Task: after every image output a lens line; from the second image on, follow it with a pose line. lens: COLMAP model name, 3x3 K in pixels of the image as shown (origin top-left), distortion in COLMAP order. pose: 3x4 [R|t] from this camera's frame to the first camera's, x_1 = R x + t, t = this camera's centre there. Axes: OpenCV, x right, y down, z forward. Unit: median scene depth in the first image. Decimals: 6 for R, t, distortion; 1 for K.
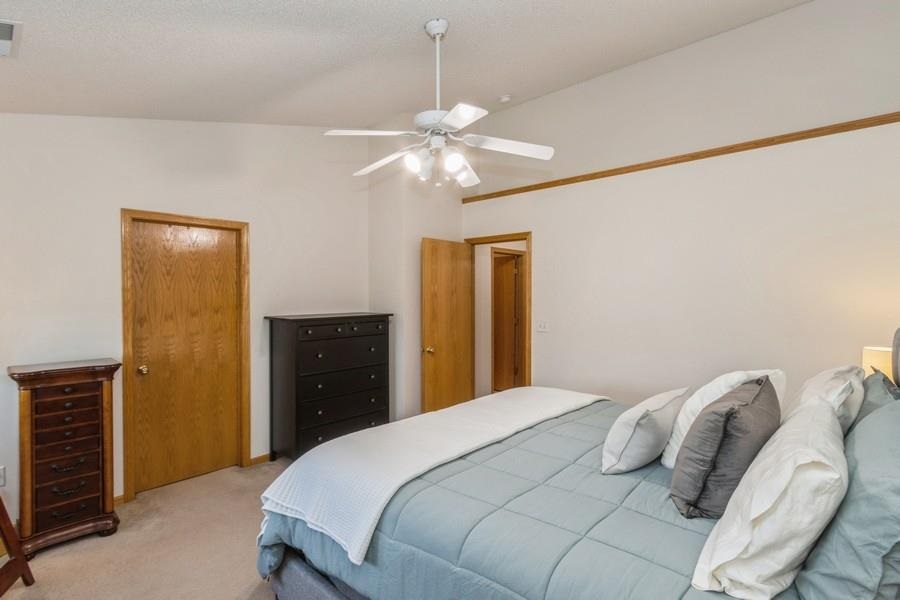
lens RADIAL K [[429.3, 0, 448.0], [0, 429.3, 302.8], [0, 0, 1]] dist [0.000882, -0.001076]
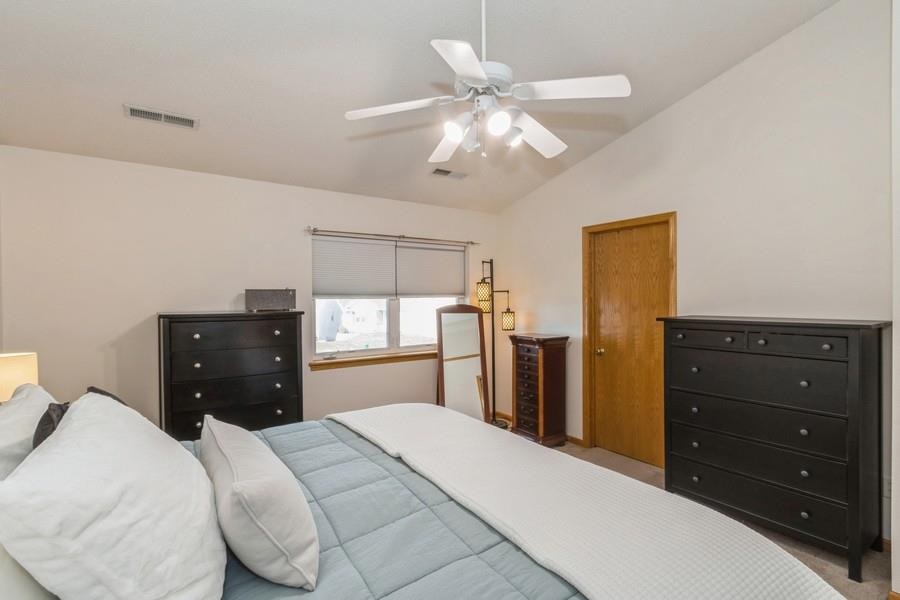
lens RADIAL K [[425.5, 0, 453.9], [0, 425.5, 320.7], [0, 0, 1]] dist [0.001773, 0.000200]
pose [[-0.191539, 0.061021, -0.979586, 0.586421], [-0.011539, 0.997856, 0.064415, -0.008493], [0.981417, 0.023642, -0.190424, 0.802961]]
